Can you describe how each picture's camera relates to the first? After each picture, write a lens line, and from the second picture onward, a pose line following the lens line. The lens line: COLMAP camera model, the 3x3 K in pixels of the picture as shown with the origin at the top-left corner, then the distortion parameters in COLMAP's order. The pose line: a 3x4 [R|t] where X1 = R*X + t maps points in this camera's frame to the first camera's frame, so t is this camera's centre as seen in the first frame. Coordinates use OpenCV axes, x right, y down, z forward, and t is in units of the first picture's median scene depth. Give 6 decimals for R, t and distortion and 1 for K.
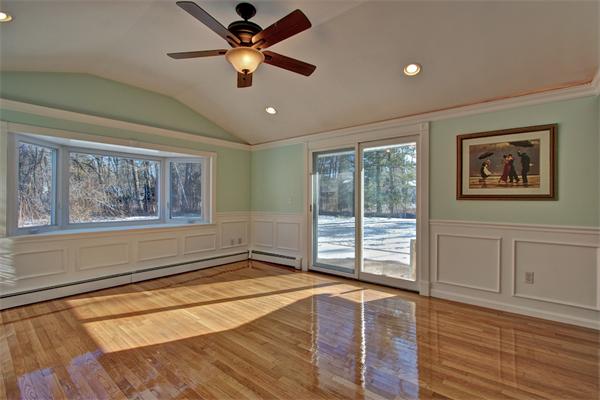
lens RADIAL K [[275.9, 0, 302.0], [0, 275.9, 197.7], [0, 0, 1]] dist [-0.014130, 0.000167]
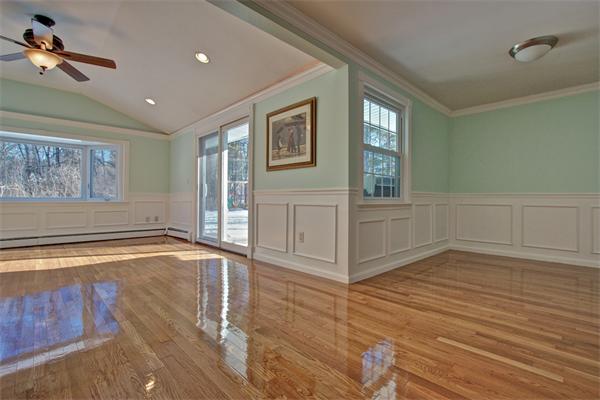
lens RADIAL K [[275.9, 0, 302.0], [0, 275.9, 197.7], [0, 0, 1]] dist [-0.014130, 0.000167]
pose [[0.993460, -0.000042, -0.114180, 0.837511], [0.000213, 0.999999, 0.001487, 0.113497], [0.114180, -0.001502, 0.993459, -0.101151]]
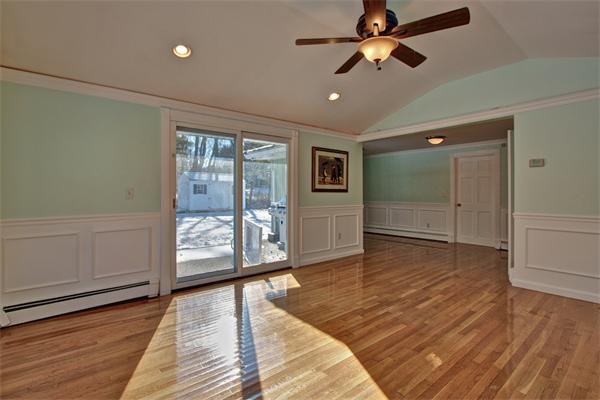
lens RADIAL K [[291.8, 0, 302.5], [0, 291.8, 195.7], [0, 0, 1]] dist [0.001381, 0.000325]
pose [[0.193607, -0.011710, 0.981009, -0.913784], [-0.008930, 0.999866, 0.013697, 0.006125], [-0.981038, -0.011412, 0.193477, 0.759241]]
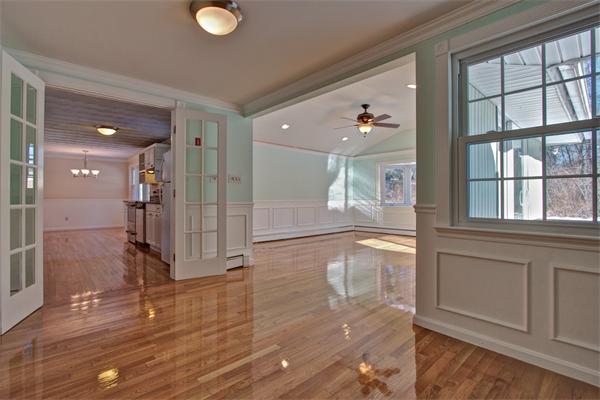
lens RADIAL K [[283.7, 0, 295.3], [0, 283.7, 195.3], [0, 0, 1]] dist [-0.013821, -0.000083]
pose [[-0.155452, -0.013101, -0.987757, 1.612909], [0.004684, 0.999891, -0.013999, 0.069976], [0.987832, -0.006803, -0.155373, 0.563404]]
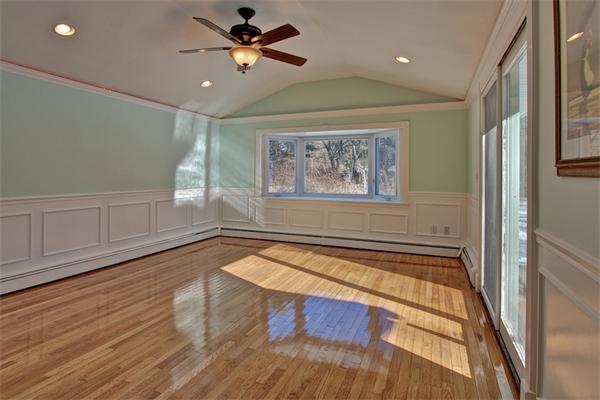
lens RADIAL K [[323.5, 0, 300.4], [0, 323.5, 173.1], [0, 0, 1]] dist [-0.001883, 0.000127]
pose [[0.290066, -0.005931, -0.956988, 0.847768], [0.002209, 0.999982, -0.005528, 0.005441], [0.957004, -0.000511, 0.290074, 0.593516]]
